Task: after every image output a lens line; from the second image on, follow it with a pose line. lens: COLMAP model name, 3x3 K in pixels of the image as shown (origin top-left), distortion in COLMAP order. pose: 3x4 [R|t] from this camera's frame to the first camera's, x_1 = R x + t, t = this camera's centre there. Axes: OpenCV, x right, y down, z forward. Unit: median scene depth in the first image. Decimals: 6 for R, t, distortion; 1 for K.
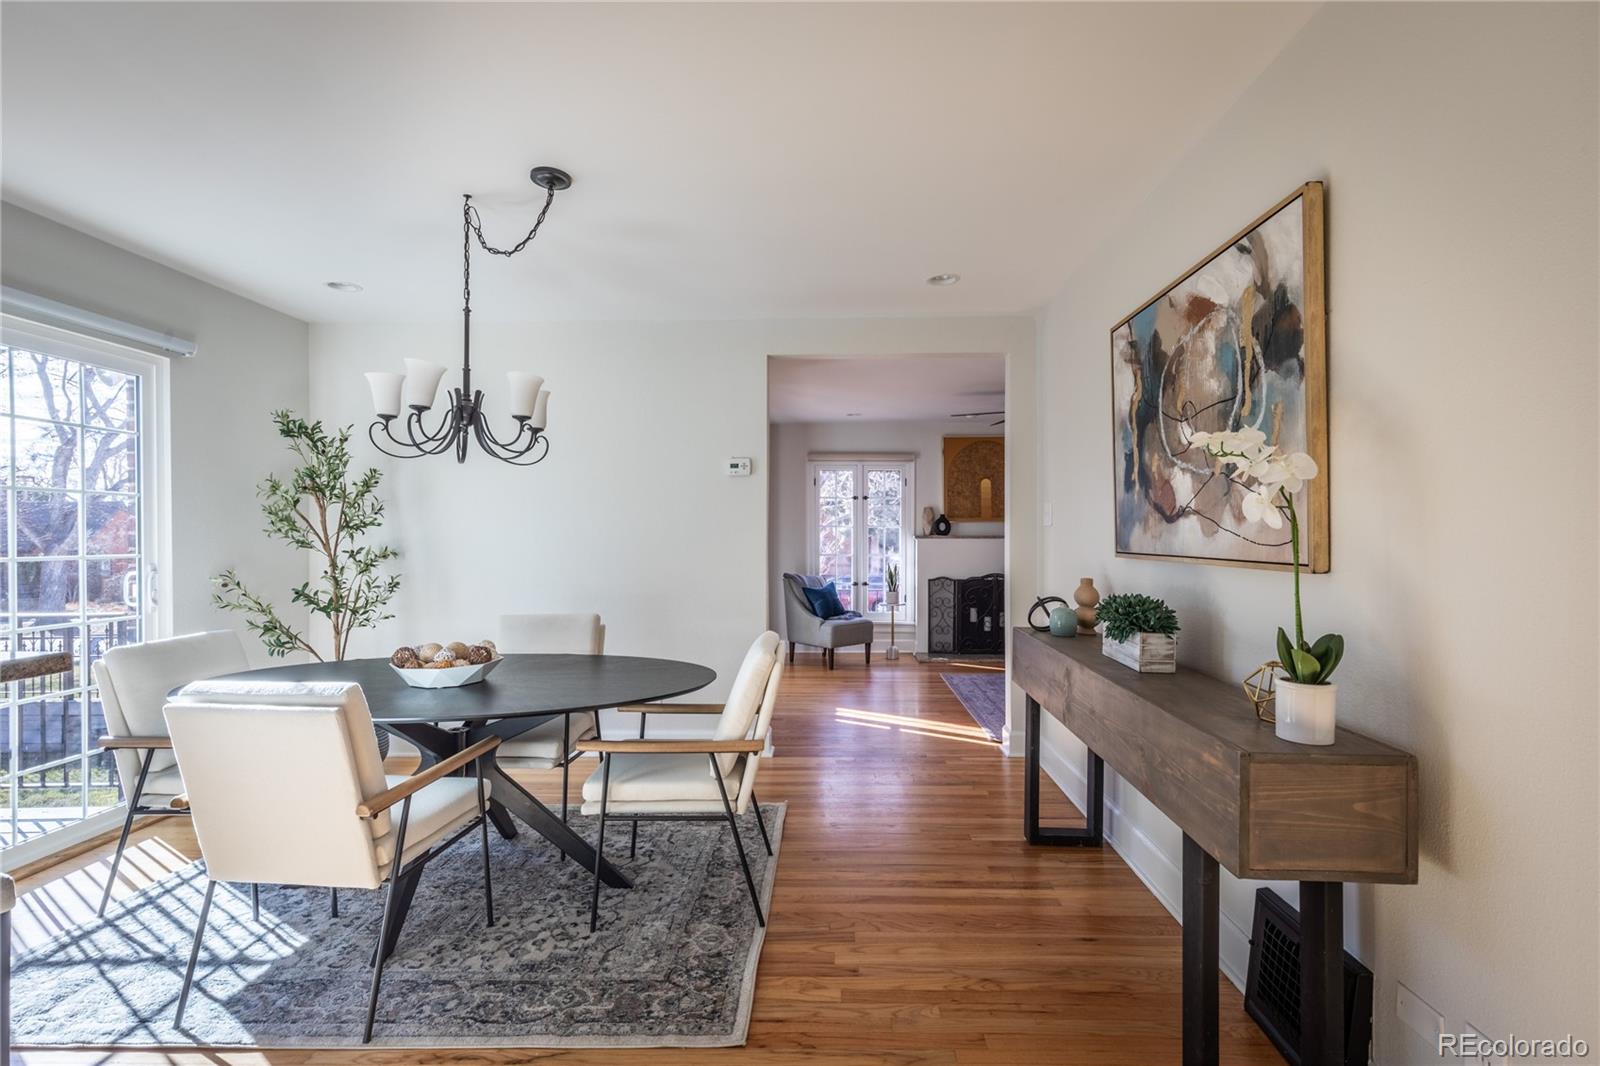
lens RADIAL K [[733.3, 0, 841.1], [0, 733.3, 536.2], [0, 0, 1]] dist [-0.023400, -0.000330]
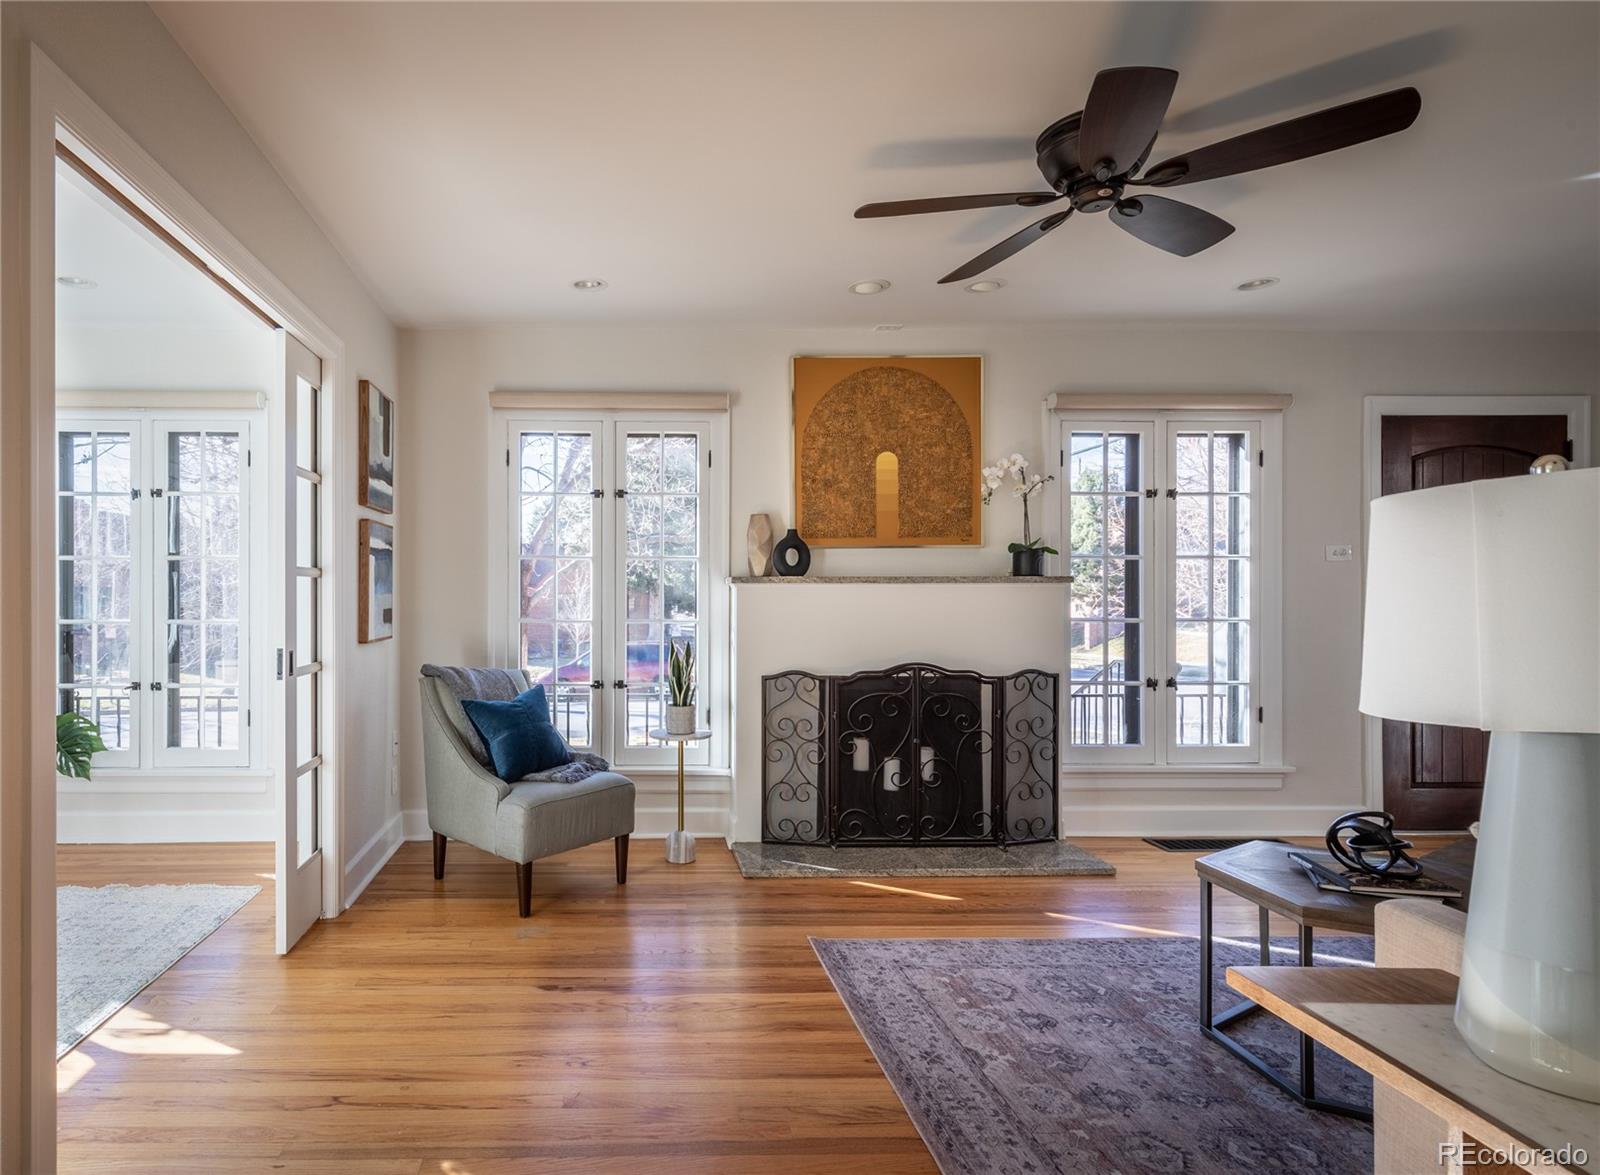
lens RADIAL K [[866.6, 0, 633.5], [0, 866.6, 589.8], [0, 0, 1]] dist [0.025239, -0.000183]
pose [[0.999813, -0.000105, 0.019317, 0.031516], [0.000098, 1.000000, 0.000385, 0.006790], [-0.019317, -0.000383, 0.999813, 0.474611]]
